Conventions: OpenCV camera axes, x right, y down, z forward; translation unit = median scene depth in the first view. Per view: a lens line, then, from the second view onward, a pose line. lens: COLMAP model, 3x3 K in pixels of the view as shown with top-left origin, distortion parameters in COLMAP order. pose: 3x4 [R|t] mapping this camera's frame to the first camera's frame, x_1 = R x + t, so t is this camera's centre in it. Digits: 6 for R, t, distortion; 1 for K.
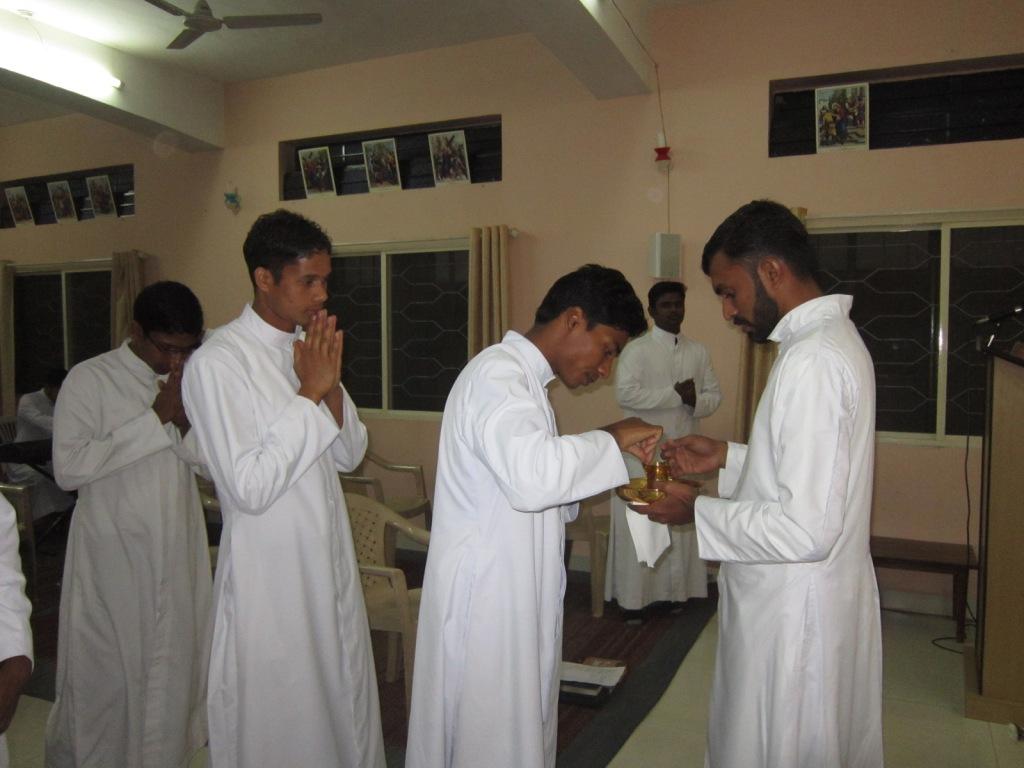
lens RADIAL K [[832.4, 0, 512.0], [0, 832.4, 384.0], [0, 0, 1]] dist [-0.060979, 0.040259]
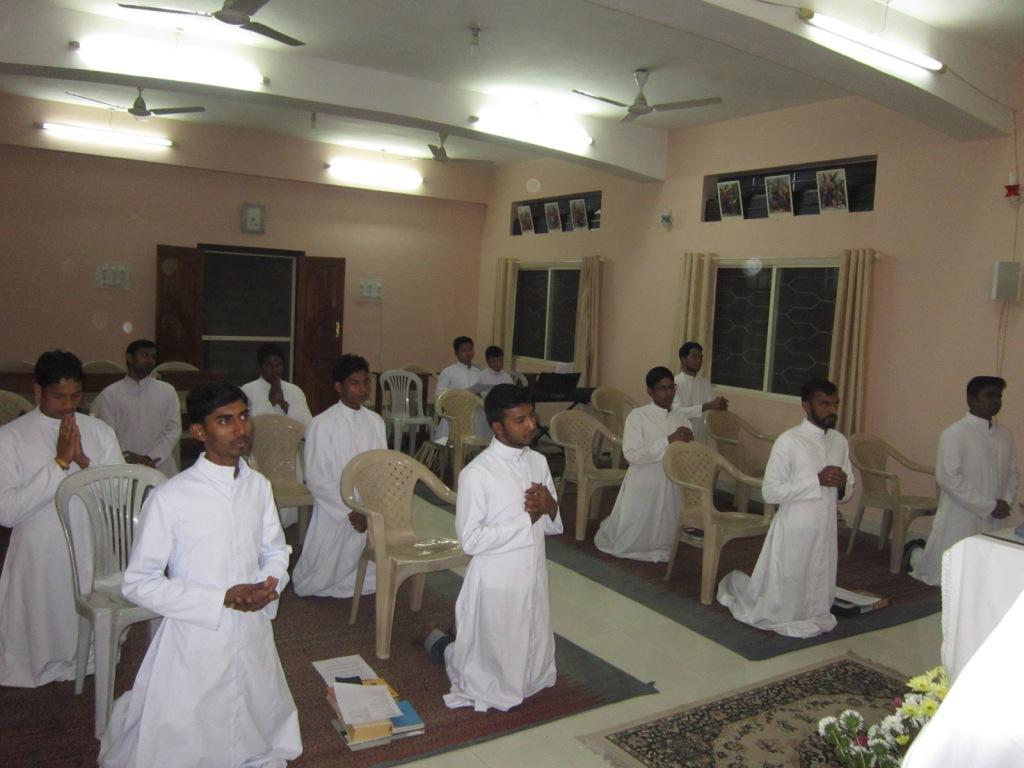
lens RADIAL K [[832.4, 0, 512.0], [0, 832.4, 384.0], [0, 0, 1]] dist [-0.060979, 0.040259]
pose [[0.846803, 0.096853, -0.523014, 0.177354], [-0.085264, 0.995284, 0.046259, -0.005924], [0.525028, 0.005422, 0.851068, -0.262411]]
